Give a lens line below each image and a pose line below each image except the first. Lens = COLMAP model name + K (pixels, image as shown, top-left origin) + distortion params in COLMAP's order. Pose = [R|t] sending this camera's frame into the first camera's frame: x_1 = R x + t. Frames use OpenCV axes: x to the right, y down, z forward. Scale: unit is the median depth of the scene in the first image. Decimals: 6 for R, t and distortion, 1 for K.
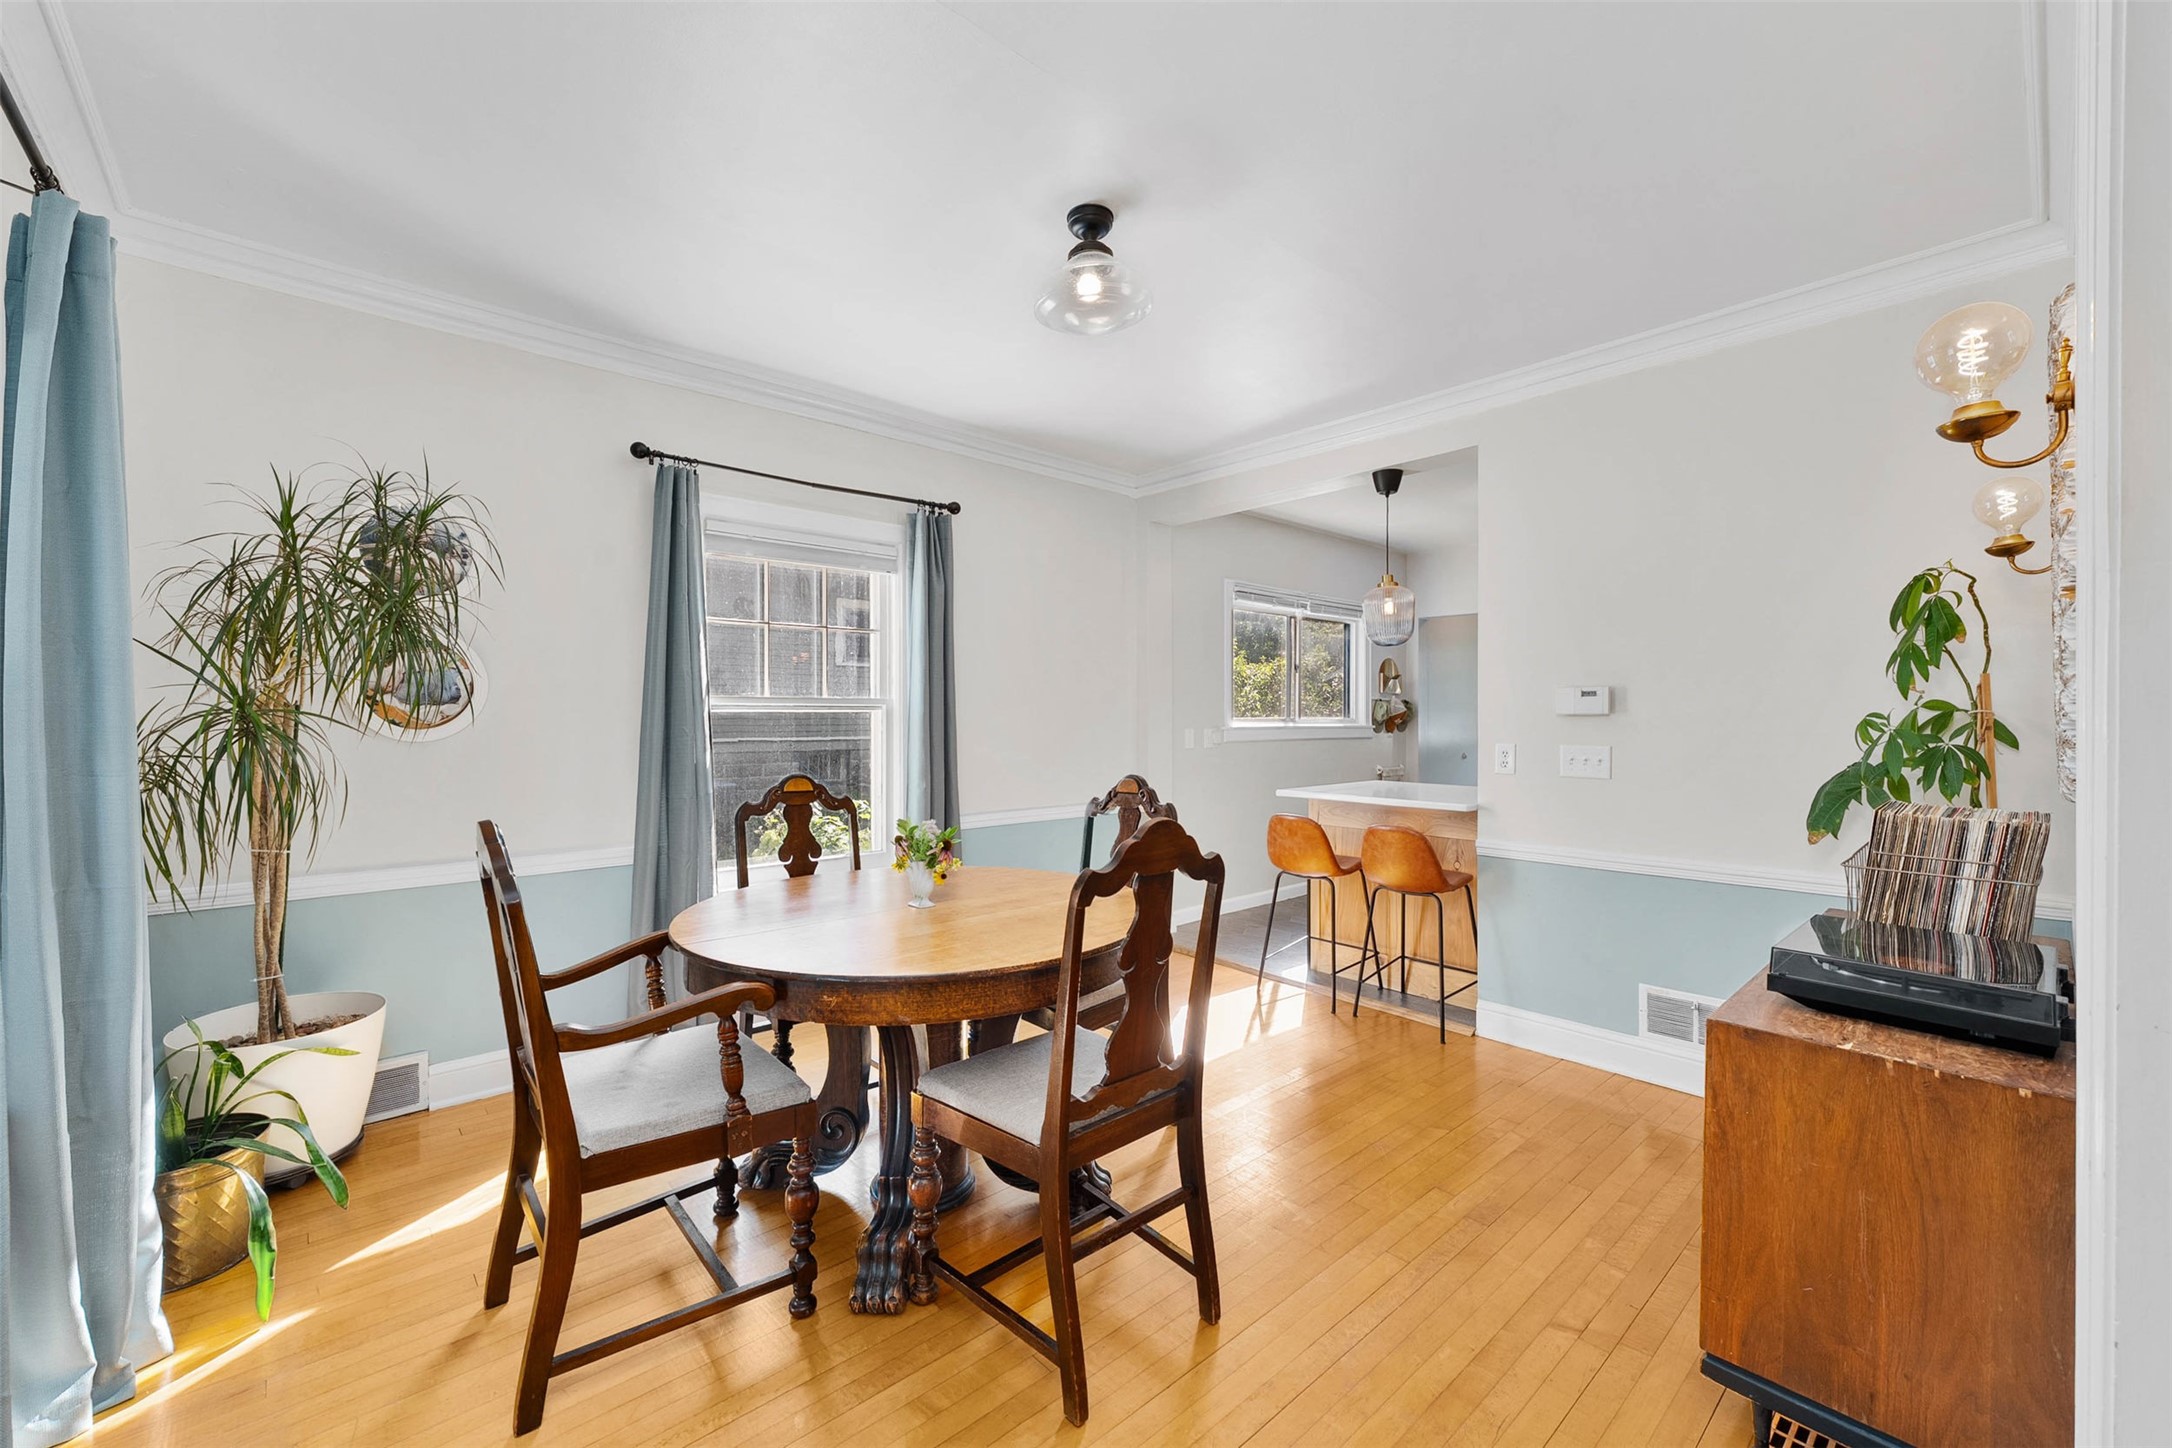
lens RADIAL K [[867.7, 0, 1085.2], [0, 867.7, 718.0], [0, 0, 1]] dist [-0.000955, 0.000060]
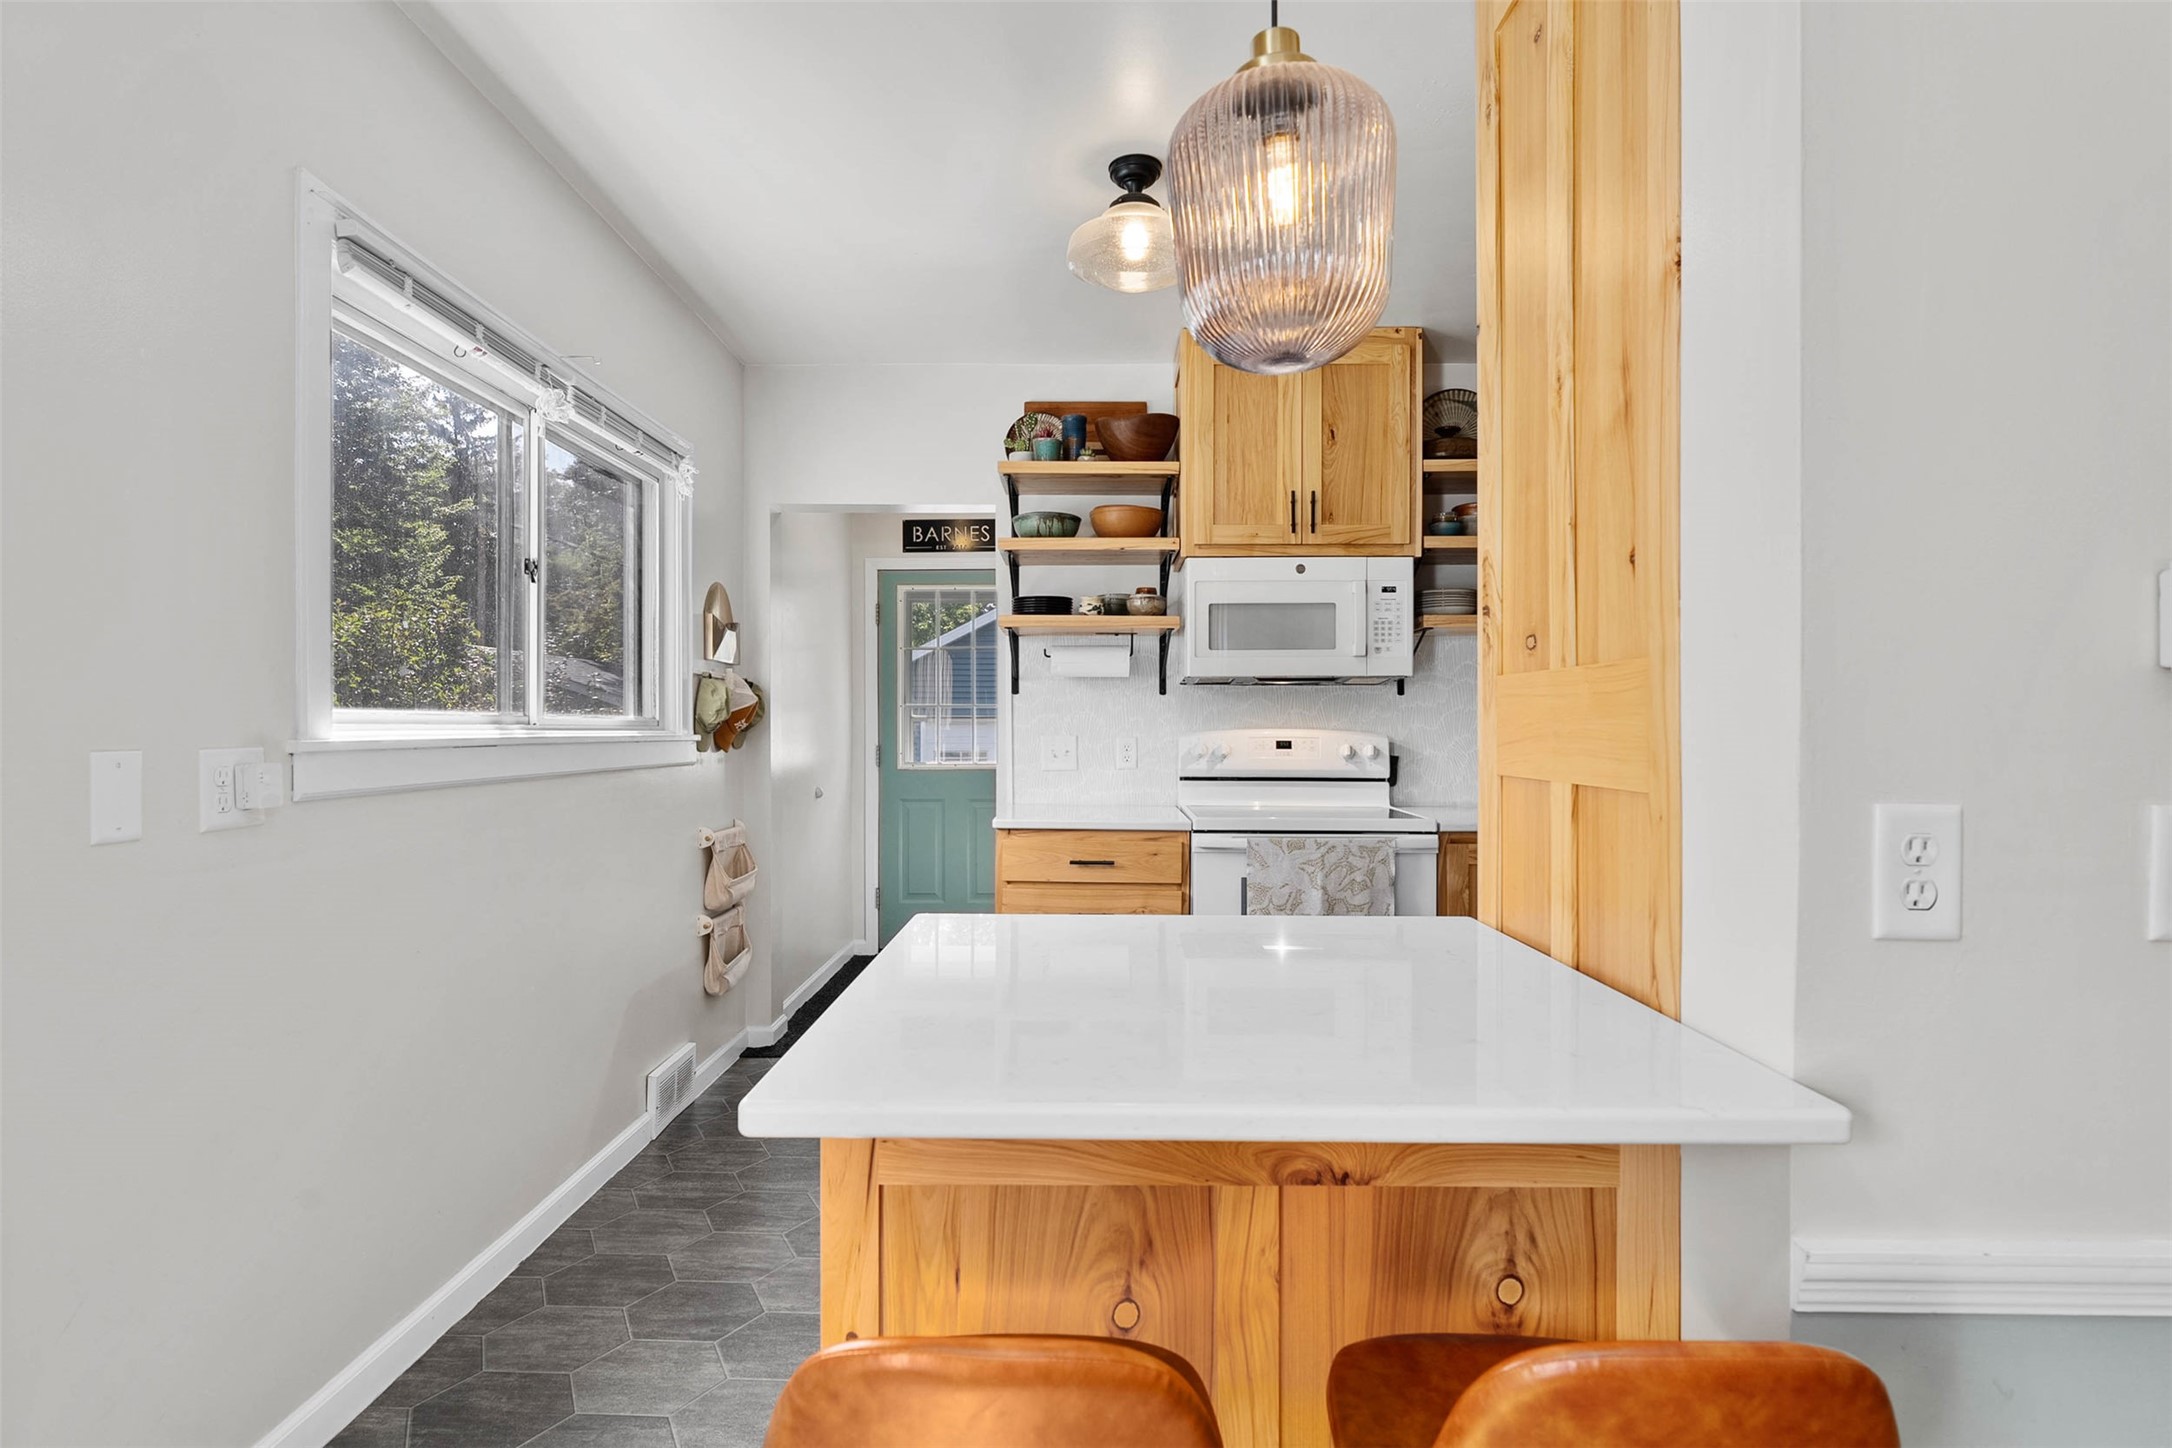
lens RADIAL K [[1103.6, 0, 1078.0], [0, 1103.6, 731.0], [0, 0, 1]] dist [0.001723, 0.000049]
pose [[0.683601, -0.004476, 0.729842, 0.193294], [0.001135, 0.999987, 0.005069, 0.013604], [-0.729855, -0.002637, 0.683597, 1.477092]]
